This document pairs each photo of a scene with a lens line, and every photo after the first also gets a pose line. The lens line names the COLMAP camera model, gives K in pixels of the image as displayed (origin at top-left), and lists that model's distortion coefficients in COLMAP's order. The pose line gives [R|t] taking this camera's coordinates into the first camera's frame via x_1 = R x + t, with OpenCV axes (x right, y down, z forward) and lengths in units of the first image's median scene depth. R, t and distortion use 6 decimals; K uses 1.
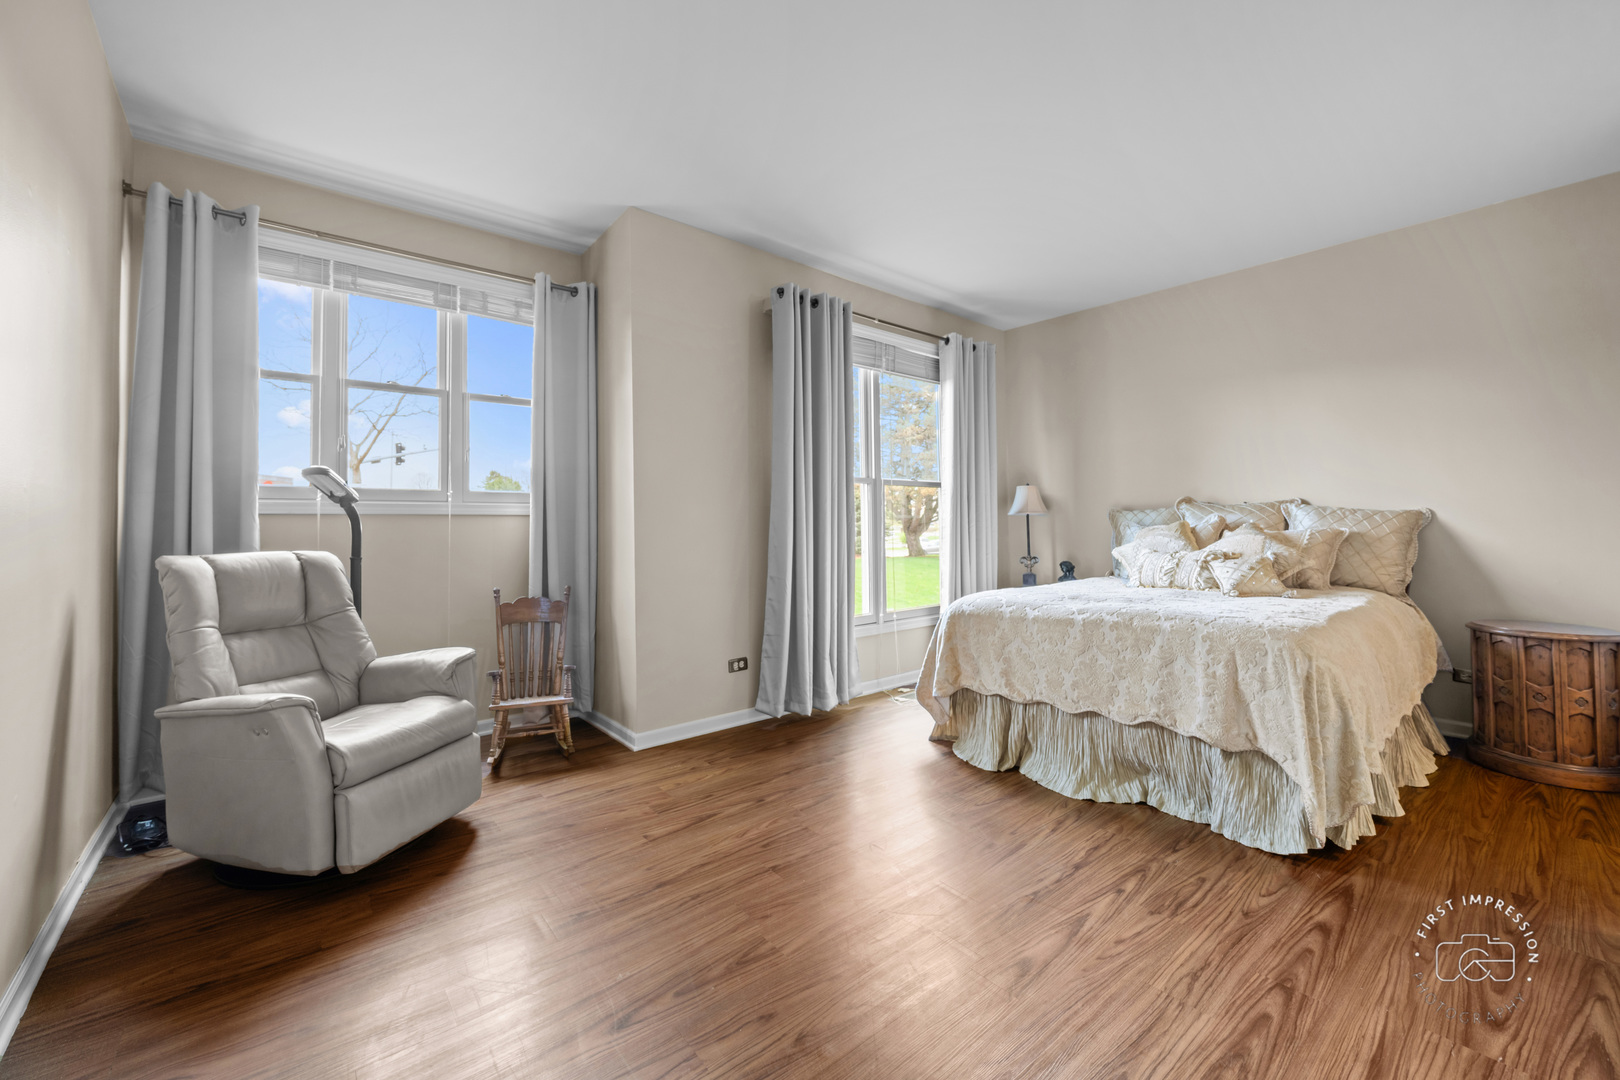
lens RADIAL K [[636.4, 0, 818.3], [0, 636.4, 501.8], [0, 0, 1]] dist [0.001347, 0.000378]
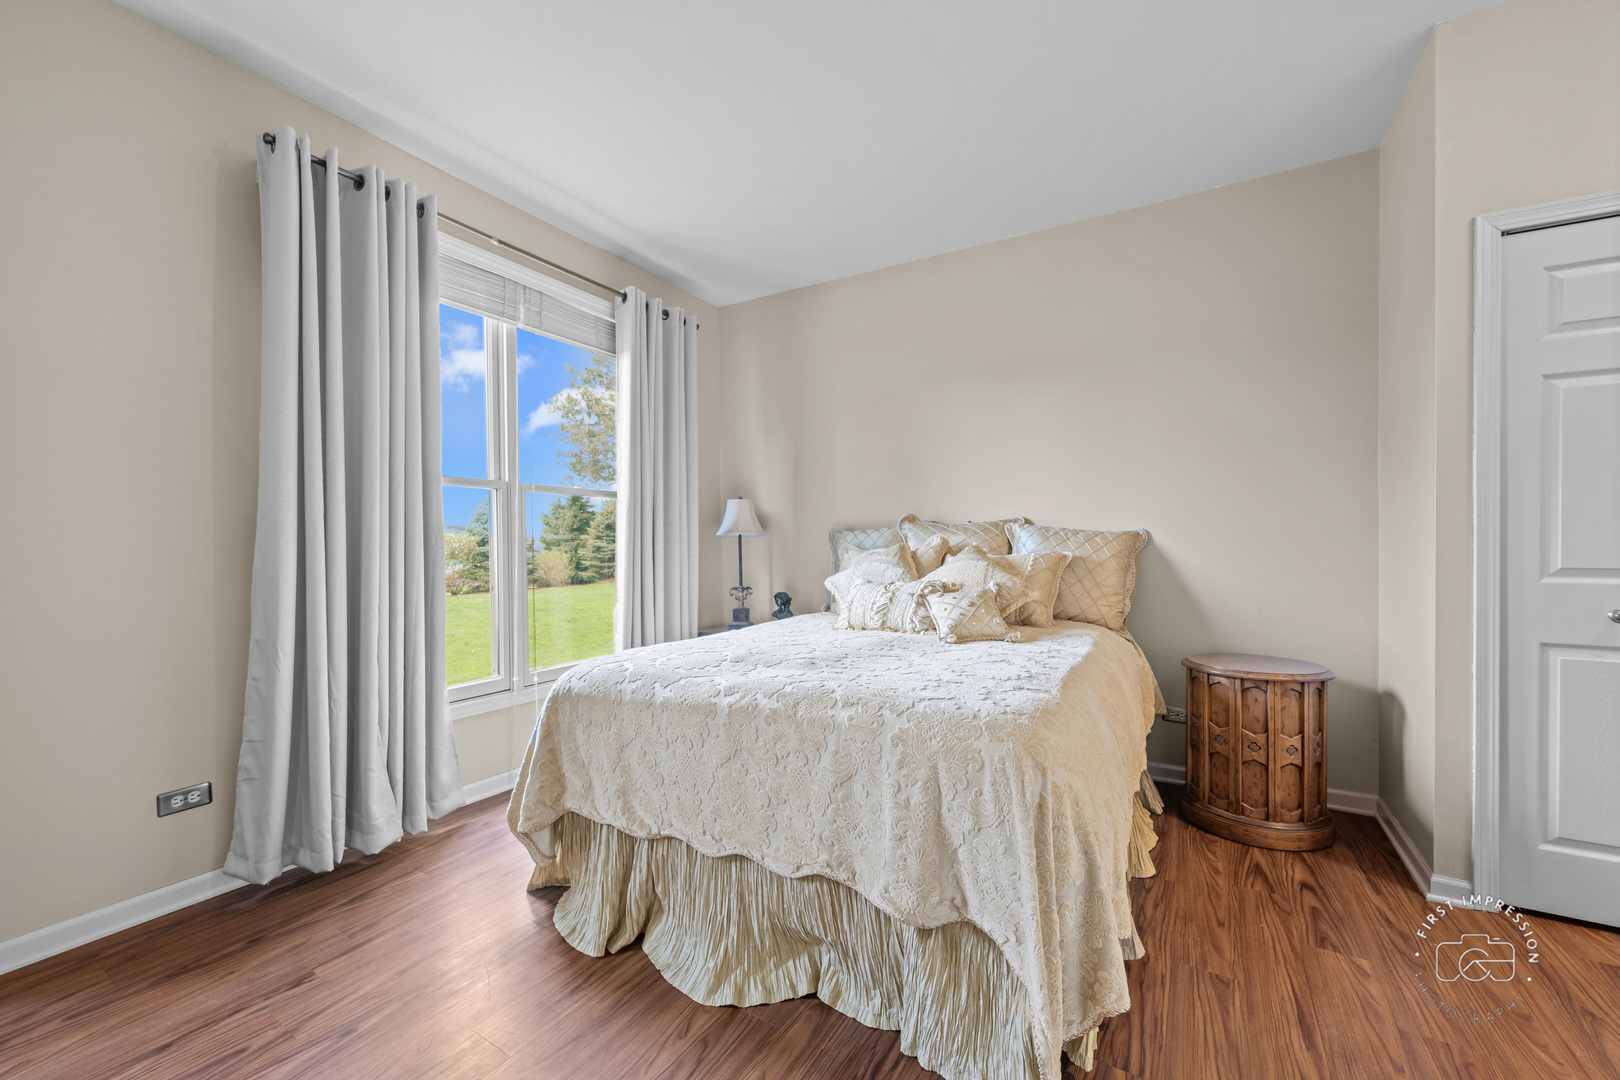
lens RADIAL K [[636.4, 0, 803.1], [0, 636.4, 538.9], [0, 0, 1]] dist [0.001347, 0.000378]
pose [[0.948153, 0.001779, 0.317809, 0.235811], [-0.009921, 0.999663, 0.024002, 0.007506], [-0.317659, -0.025911, 0.947851, 0.328590]]
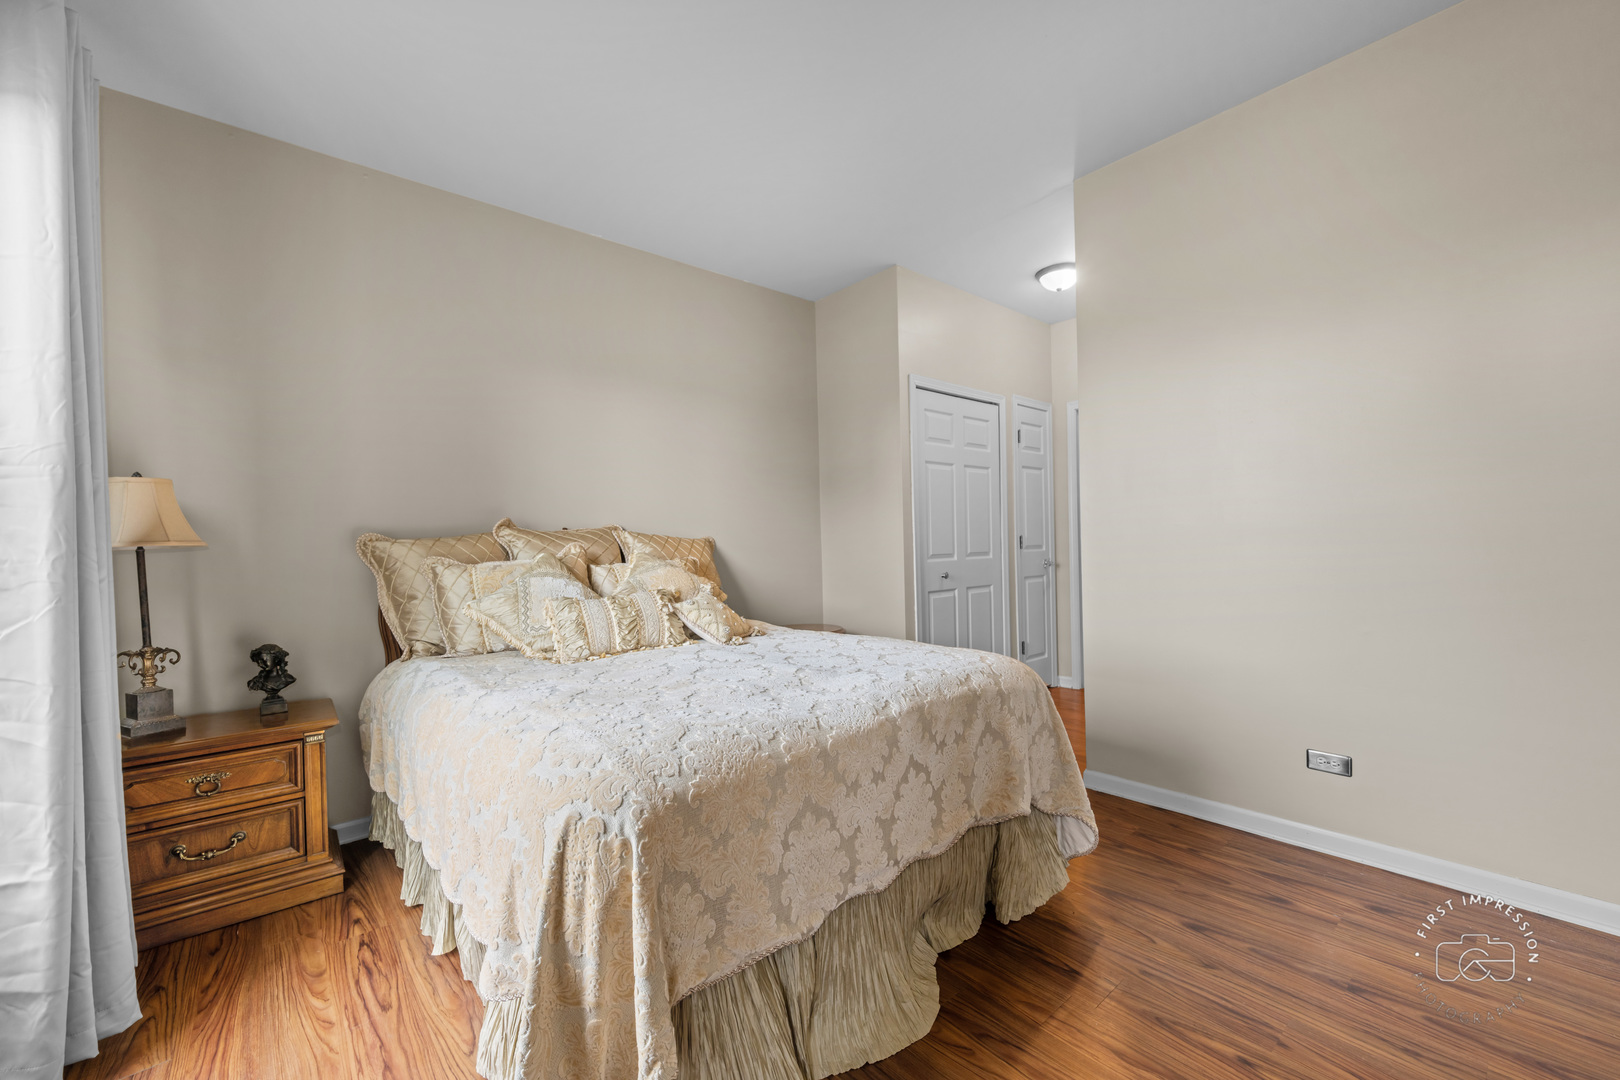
lens RADIAL K [[636.4, 0, 821.6], [0, 636.4, 544.9], [0, 0, 1]] dist [0.001347, 0.000378]
pose [[-0.004659, -0.002872, 0.999985, -0.137612], [-0.005562, 0.999980, 0.002846, 0.021687], [-0.999974, -0.005548, -0.004675, 0.880915]]
